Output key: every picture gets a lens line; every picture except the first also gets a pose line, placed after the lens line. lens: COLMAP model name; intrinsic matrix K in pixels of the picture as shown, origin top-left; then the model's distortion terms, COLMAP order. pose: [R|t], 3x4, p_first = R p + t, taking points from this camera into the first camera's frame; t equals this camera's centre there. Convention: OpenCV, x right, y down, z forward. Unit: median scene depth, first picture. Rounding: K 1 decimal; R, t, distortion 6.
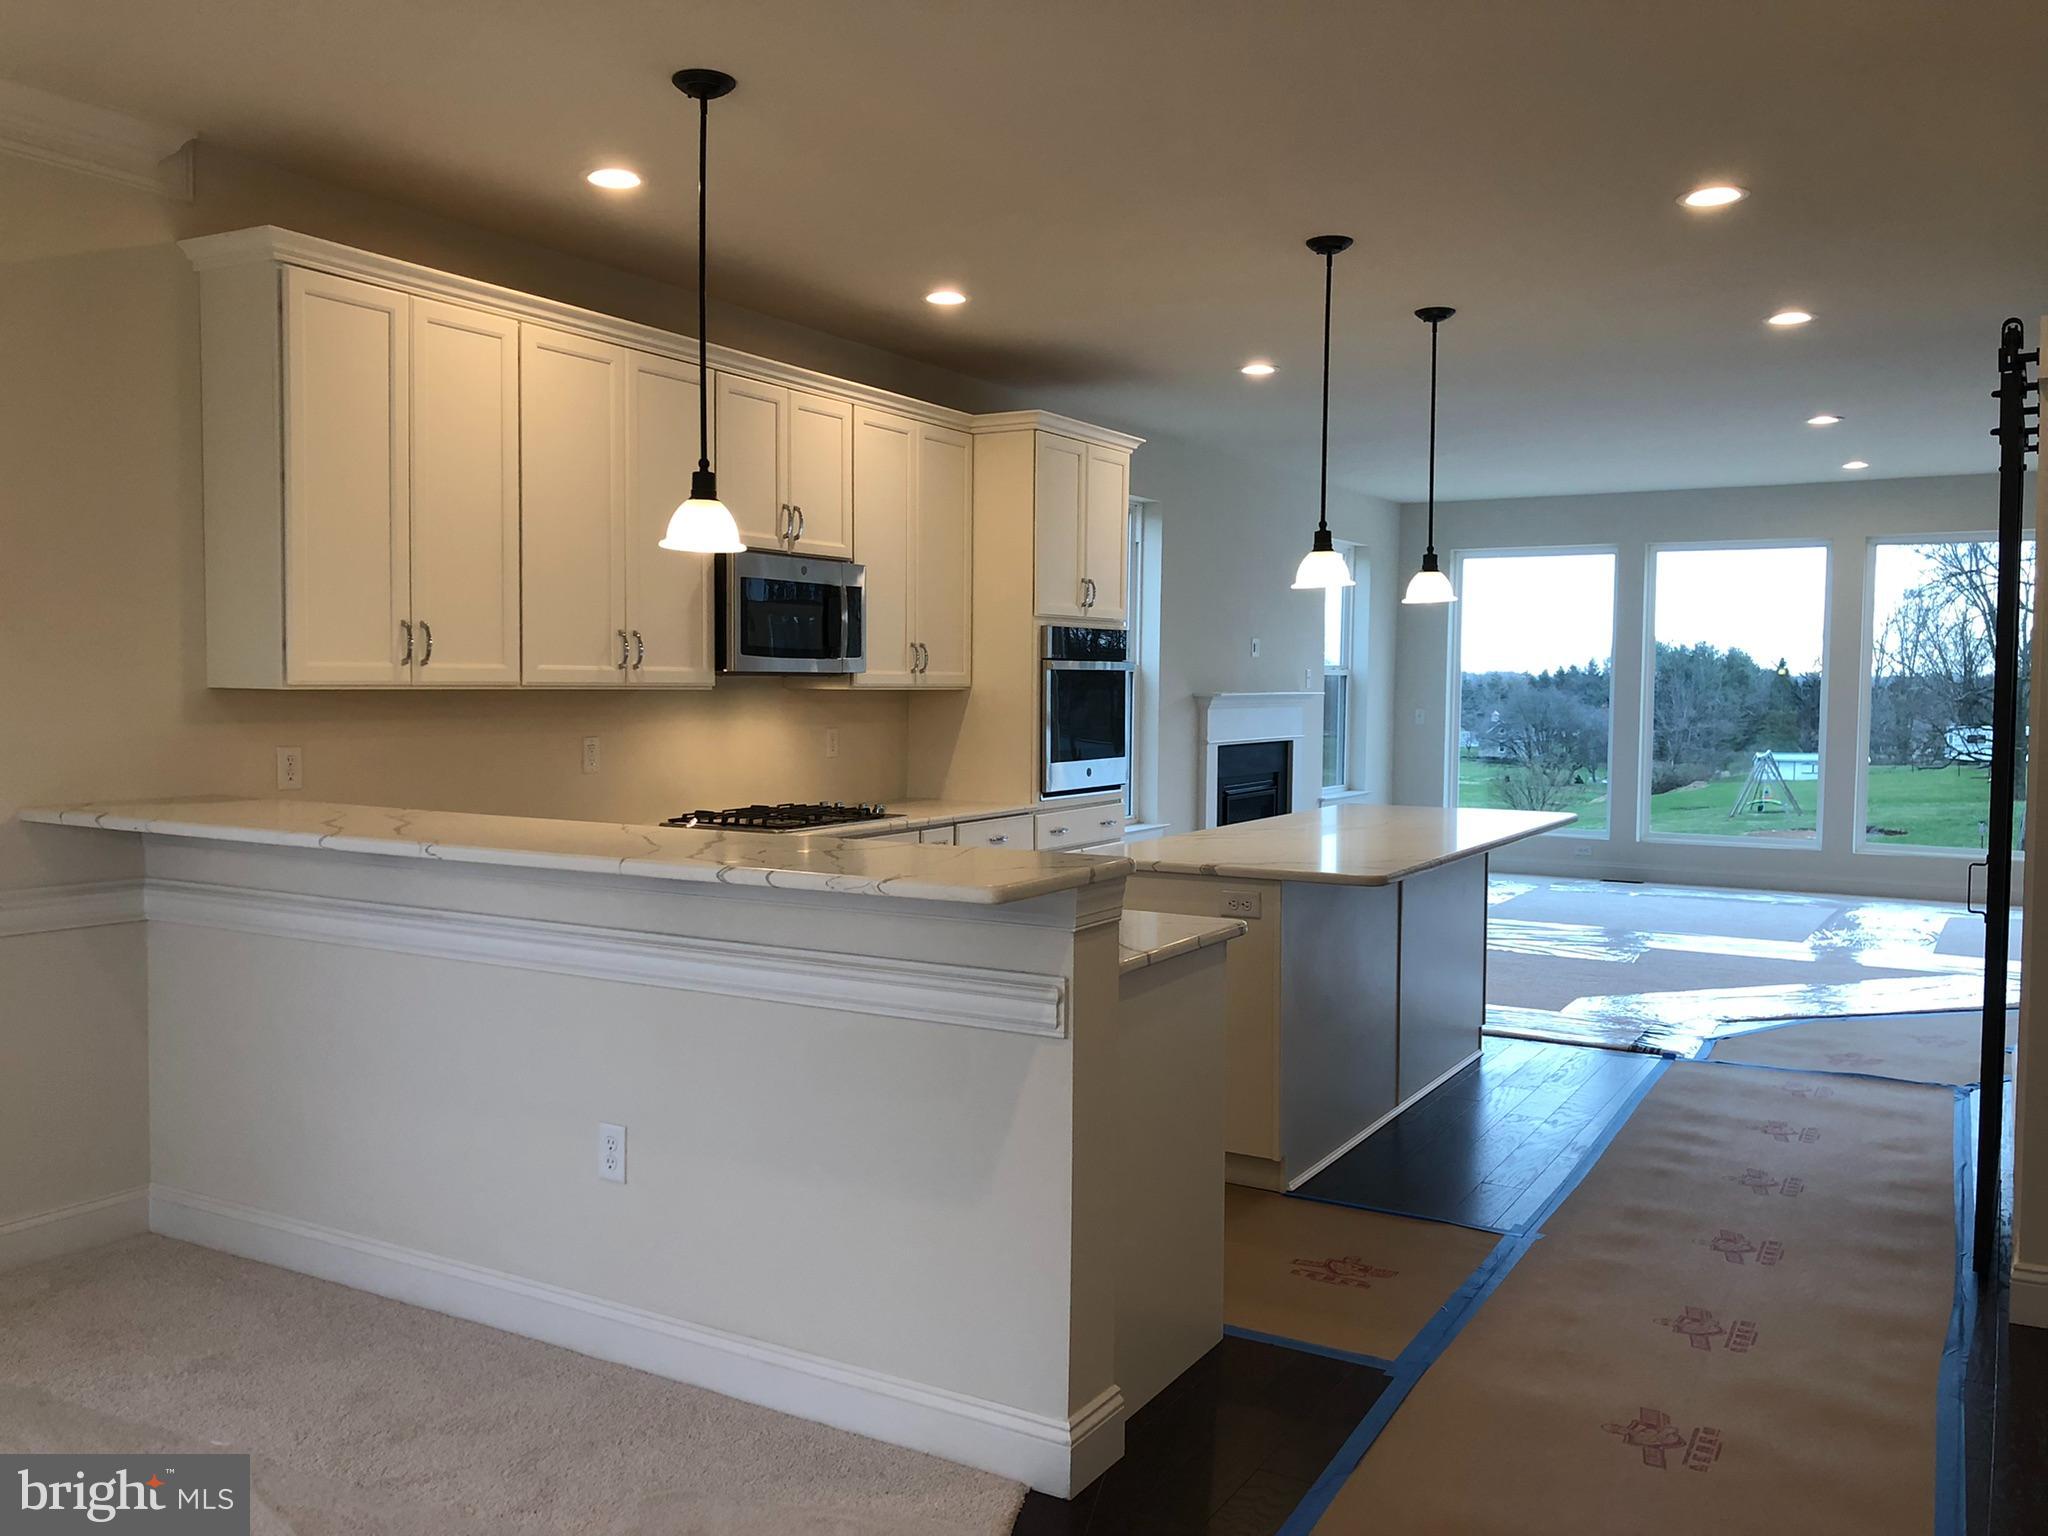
lens RADIAL K [[1659.7, 0, 1021.5], [0, 1659.7, 765.4], [0, 0, 1]] dist [-0.002598, -0.003740]
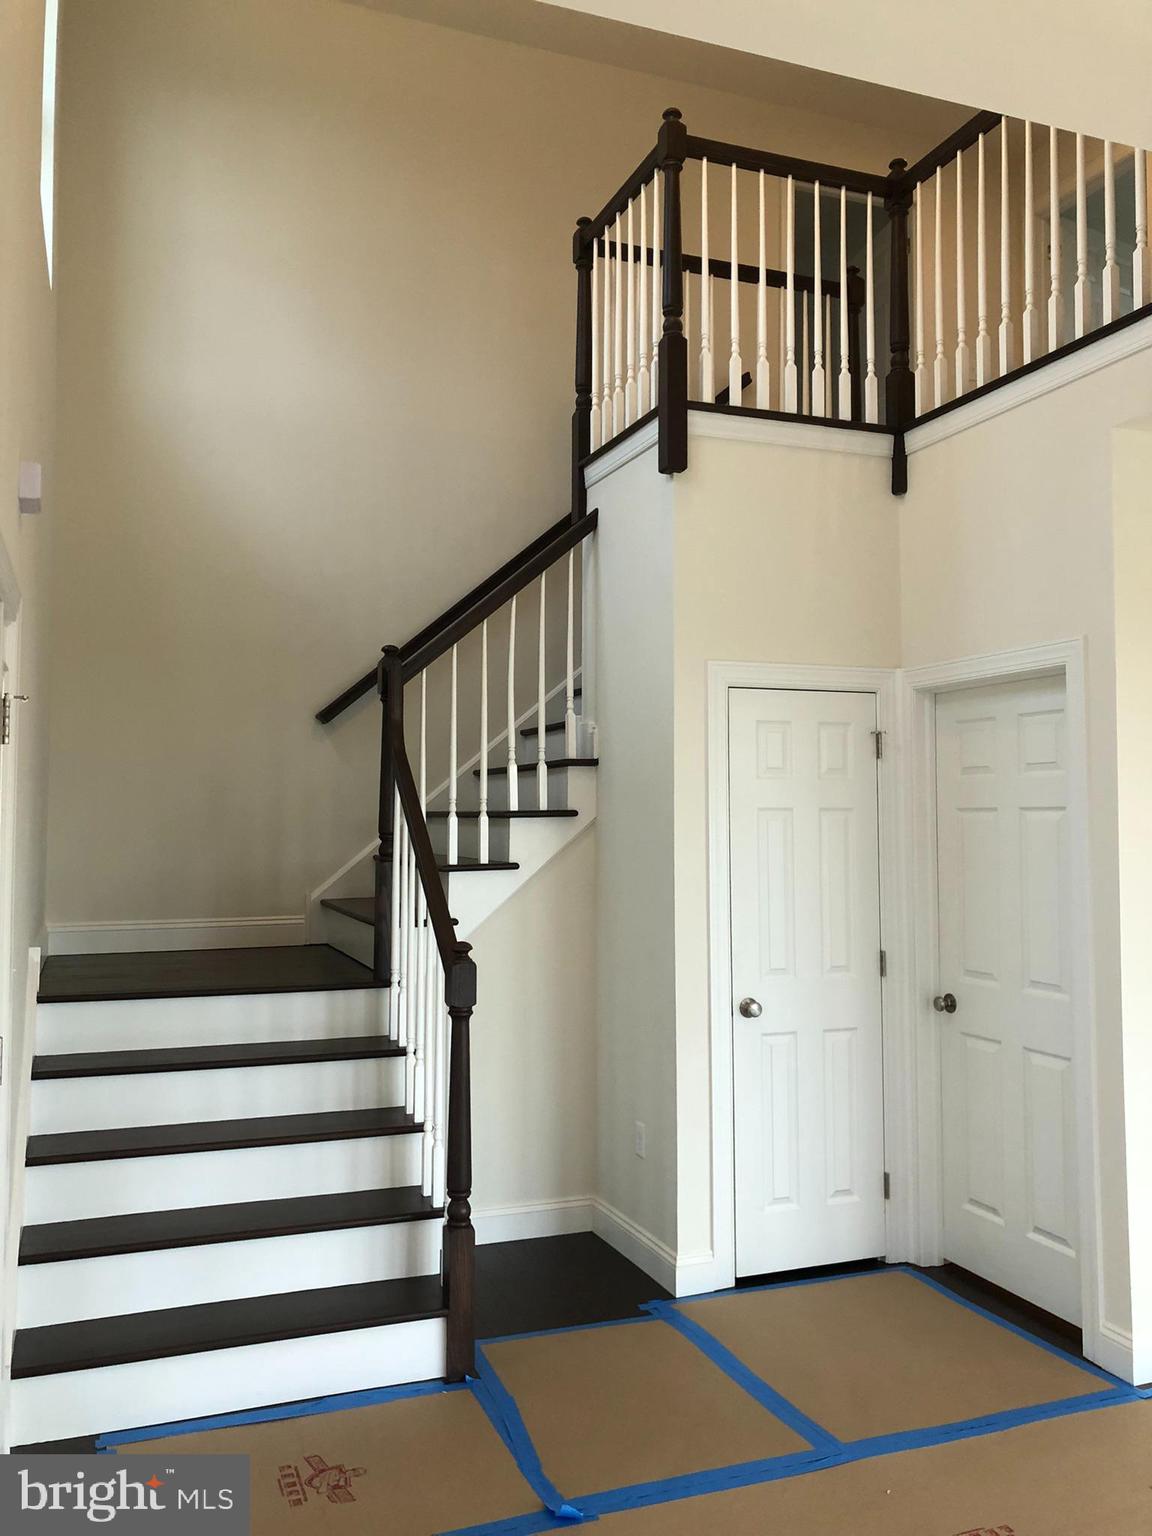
lens RADIAL K [[1244.7, 0, 575.5], [0, 1244.7, 767.8], [0, 0, 1]] dist [-0.002598, -0.003740]
pose [[-0.639233, -0.034546, -0.768237, 1.030593], [-0.040036, 0.999131, -0.011616, -0.153221], [0.767970, 0.023332, -0.640060, 1.765291]]
